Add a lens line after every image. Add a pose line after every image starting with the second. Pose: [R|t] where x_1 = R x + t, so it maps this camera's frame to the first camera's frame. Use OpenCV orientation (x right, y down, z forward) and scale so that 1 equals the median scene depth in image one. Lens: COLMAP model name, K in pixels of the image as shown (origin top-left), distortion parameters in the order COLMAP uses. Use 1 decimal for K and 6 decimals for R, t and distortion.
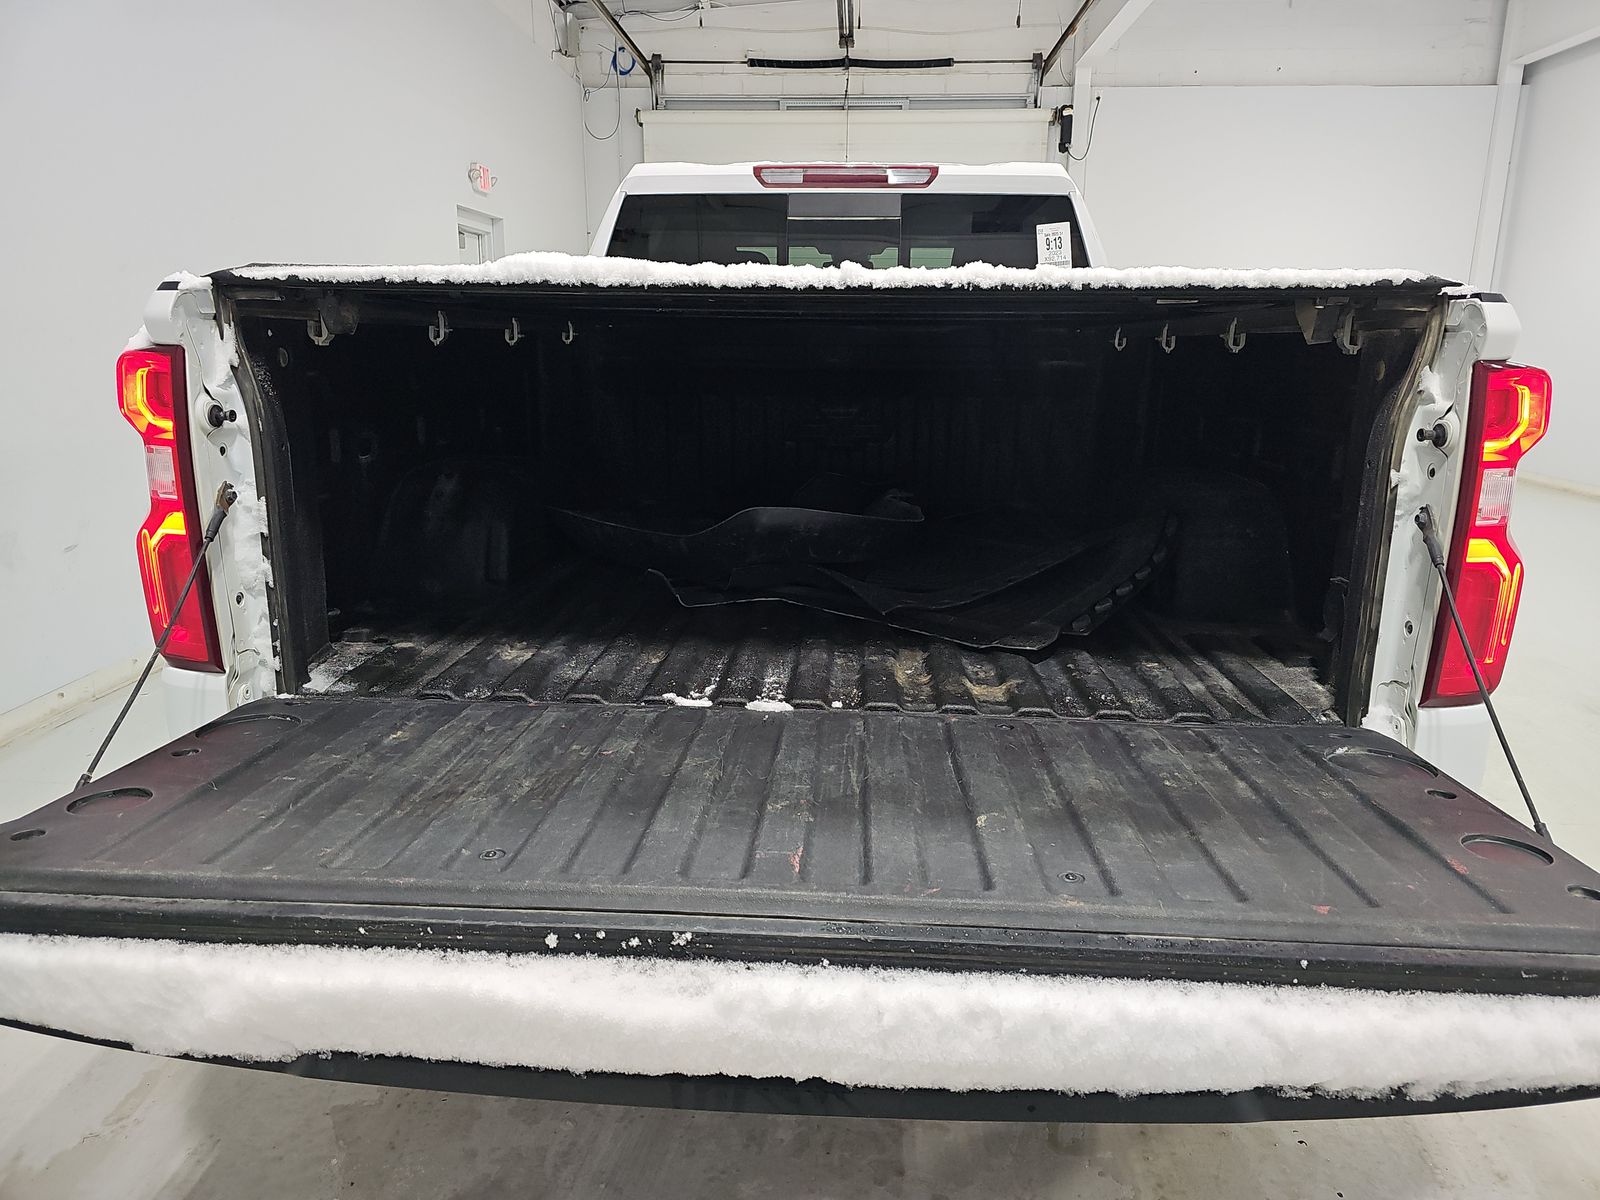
lens RADIAL K [[1037.5, 0, 797.3], [0, 1037.5, 586.5], [0, 0, 1]] dist [0.051515, -0.044007]
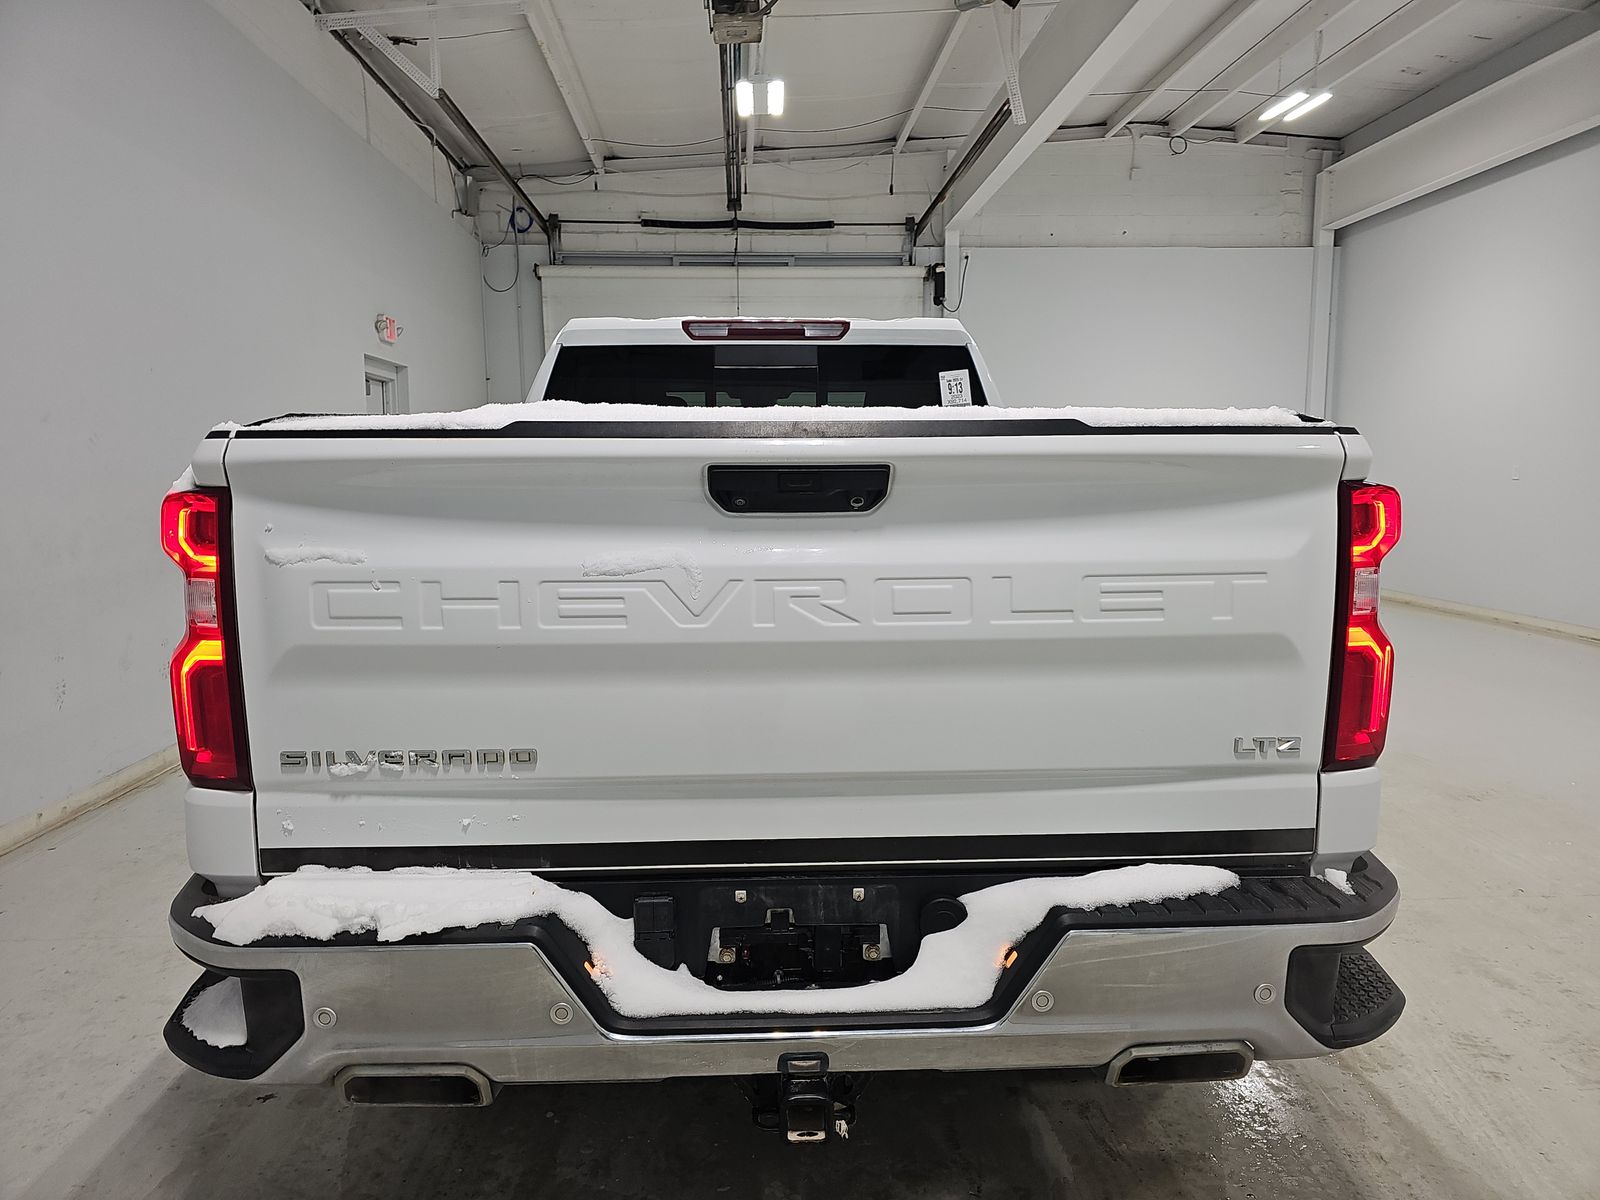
lens RADIAL K [[1040.2, 0, 790.2], [0, 1040.2, 602.1], [0, 0, 1]] dist [0.060848, -0.050510]
pose [[0.994501, -0.028388, 0.100802, -0.021465], [0.039667, 0.992948, -0.111717, 0.006683], [-0.096920, 0.115102, 0.988614, -0.024388]]
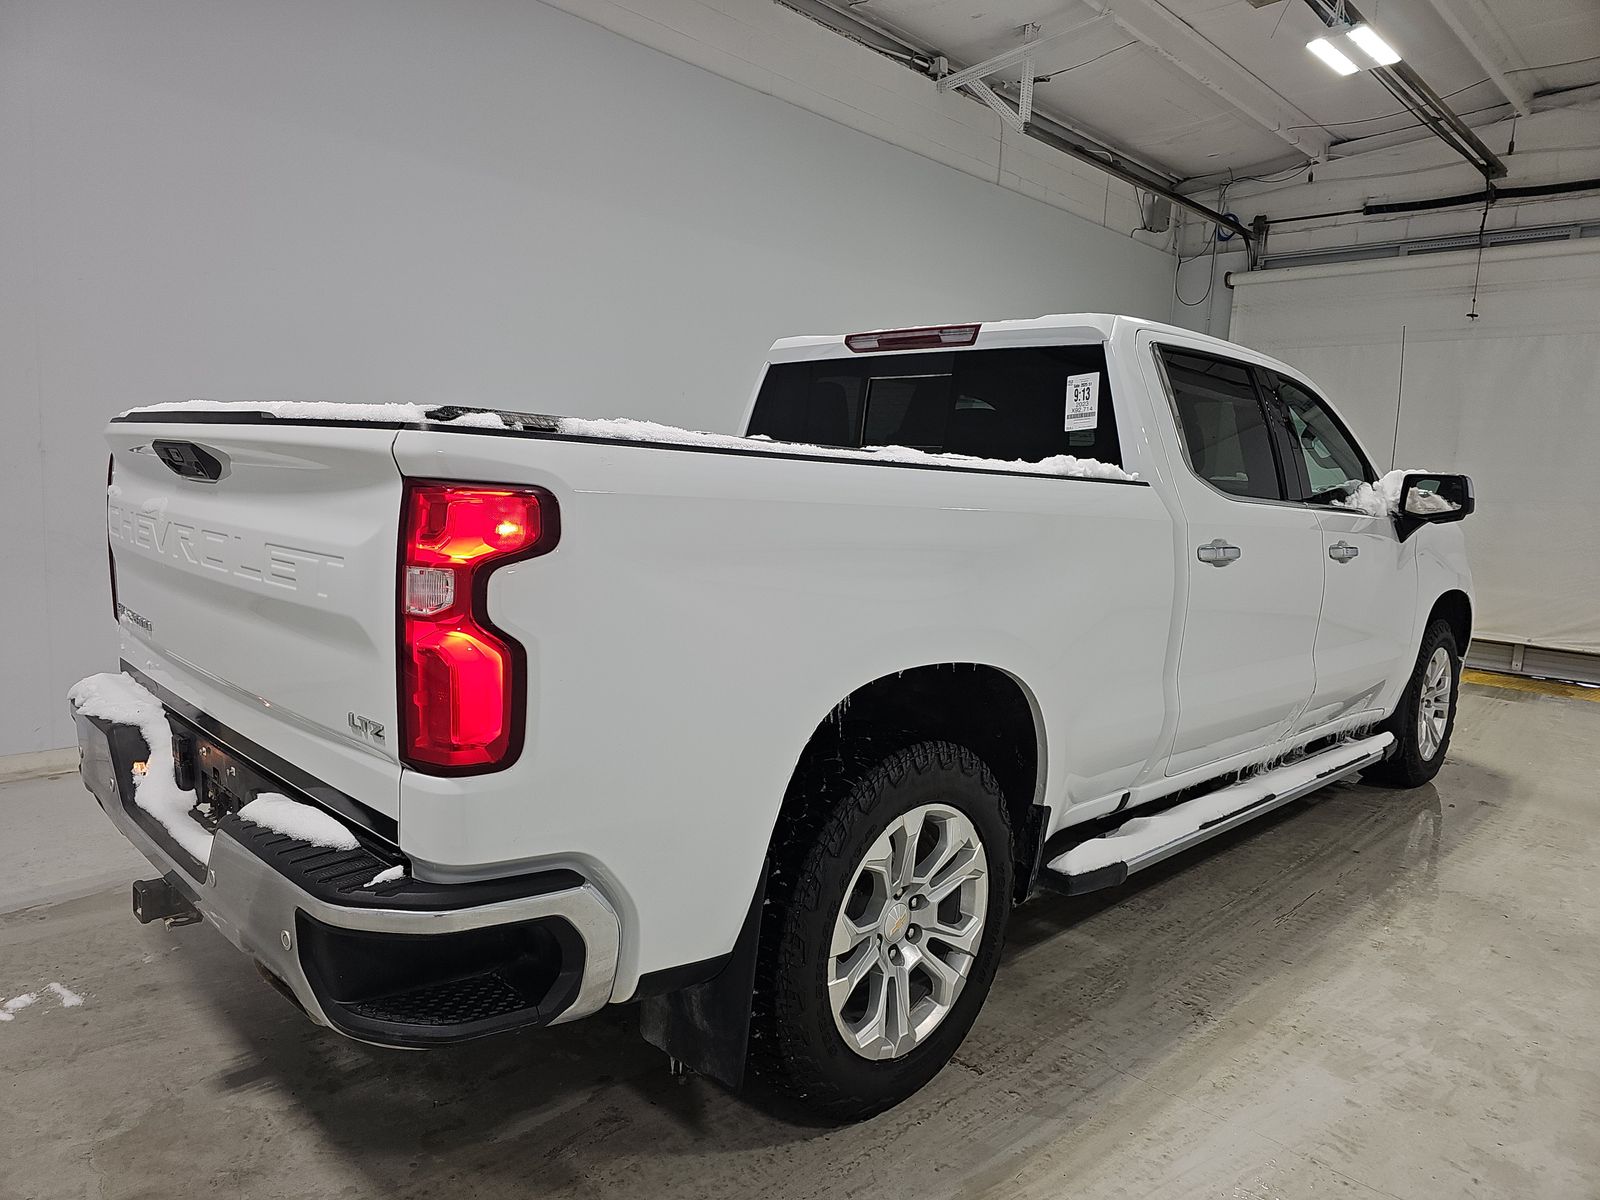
lens RADIAL K [[1046.8, 0, 780.0], [0, 1046.8, 616.5], [0, 0, 1]] dist [0.051463, -0.043627]
pose [[0.744165, 0.115521, -0.657931, 0.309993], [-0.197329, 0.978994, -0.051298, -0.013339], [0.638185, 0.168004, 0.751329, 0.065733]]
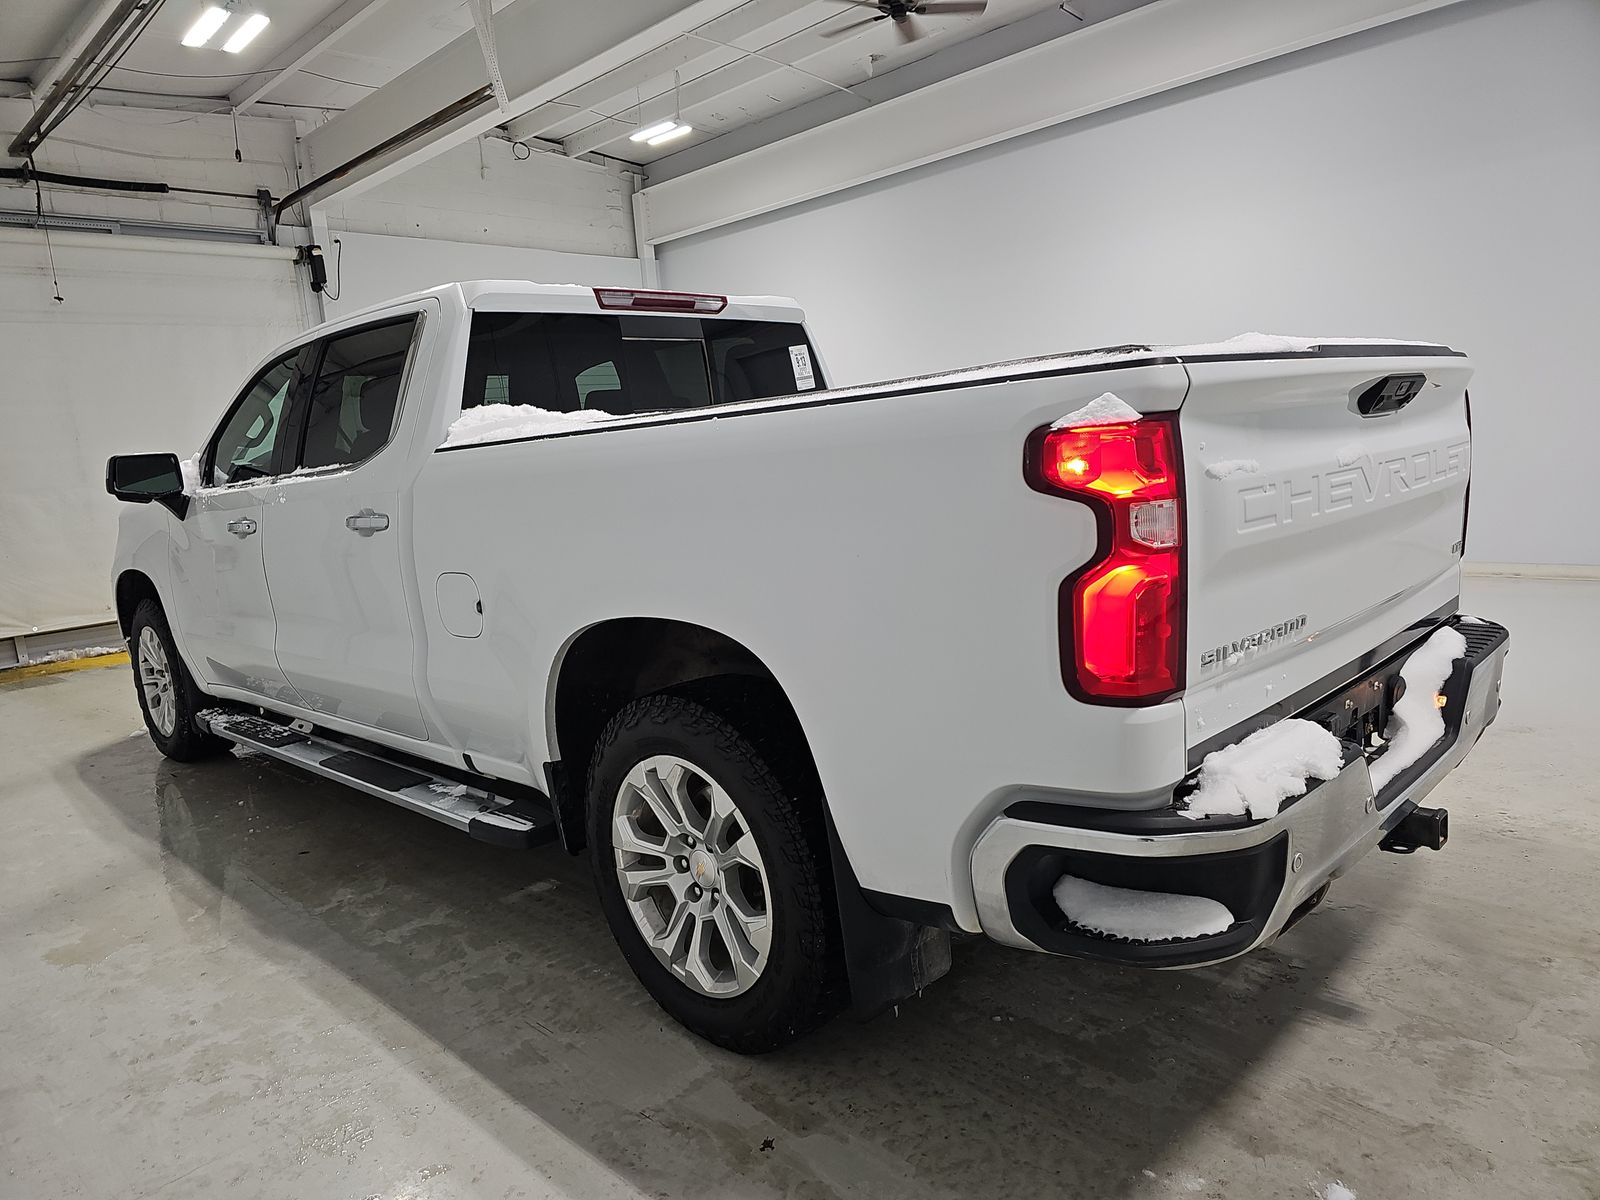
lens RADIAL K [[1046.8, 0, 780.0], [0, 1046.8, 616.5], [0, 0, 1]] dist [0.051463, -0.043627]
pose [[0.659280, -0.181775, 0.729594, -0.326597], [0.257563, 0.966228, 0.007991, -0.024288], [-0.706407, 0.182648, 0.683834, 0.101877]]
